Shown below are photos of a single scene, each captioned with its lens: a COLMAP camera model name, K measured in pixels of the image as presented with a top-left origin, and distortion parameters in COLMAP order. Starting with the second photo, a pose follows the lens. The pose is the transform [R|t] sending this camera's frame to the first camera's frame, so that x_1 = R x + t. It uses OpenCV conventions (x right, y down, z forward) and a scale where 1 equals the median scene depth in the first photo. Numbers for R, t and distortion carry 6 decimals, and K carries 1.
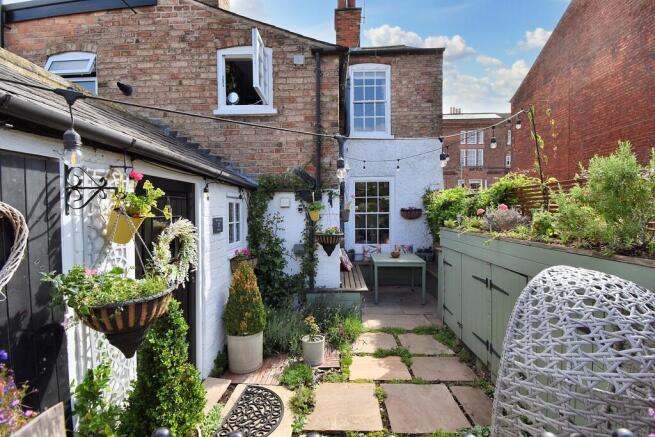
lens RADIAL K [[292.3, 0, 326.2], [0, 292.3, 219.4], [0, 0, 1]] dist [-0.006654, -0.002658]
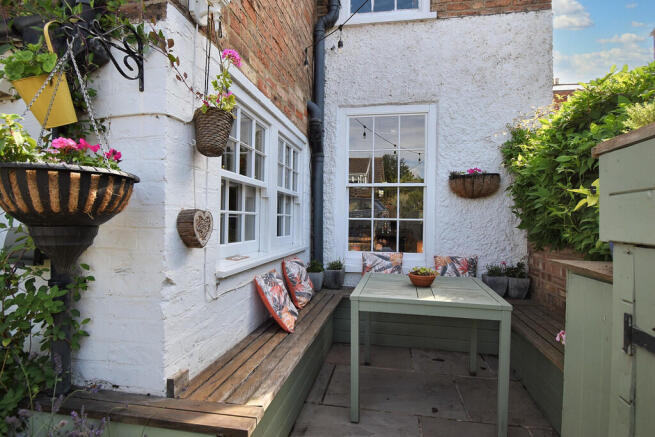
lens RADIAL K [[342.2, 0, 327.8], [0, 342.2, 217.2], [0, 0, 1]] dist [-0.010988, -0.002677]
pose [[0.987980, 0.021632, -0.153063, 0.160626], [-0.027048, 0.999076, -0.033389, 0.053055], [0.152200, 0.037127, 0.987652, 0.487118]]
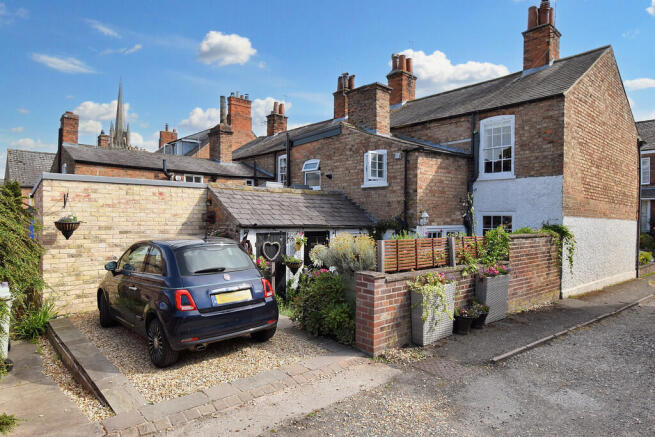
lens RADIAL K [[411.4, 0, 325.3], [0, 411.4, 218.2], [0, 0, 1]] dist [0.005716, 0.000493]
pose [[0.687651, 0.022012, -0.725707, 0.931191], [-0.036888, 0.999309, -0.004642, -0.090276], [0.725103, 0.029962, 0.687988, -0.671882]]
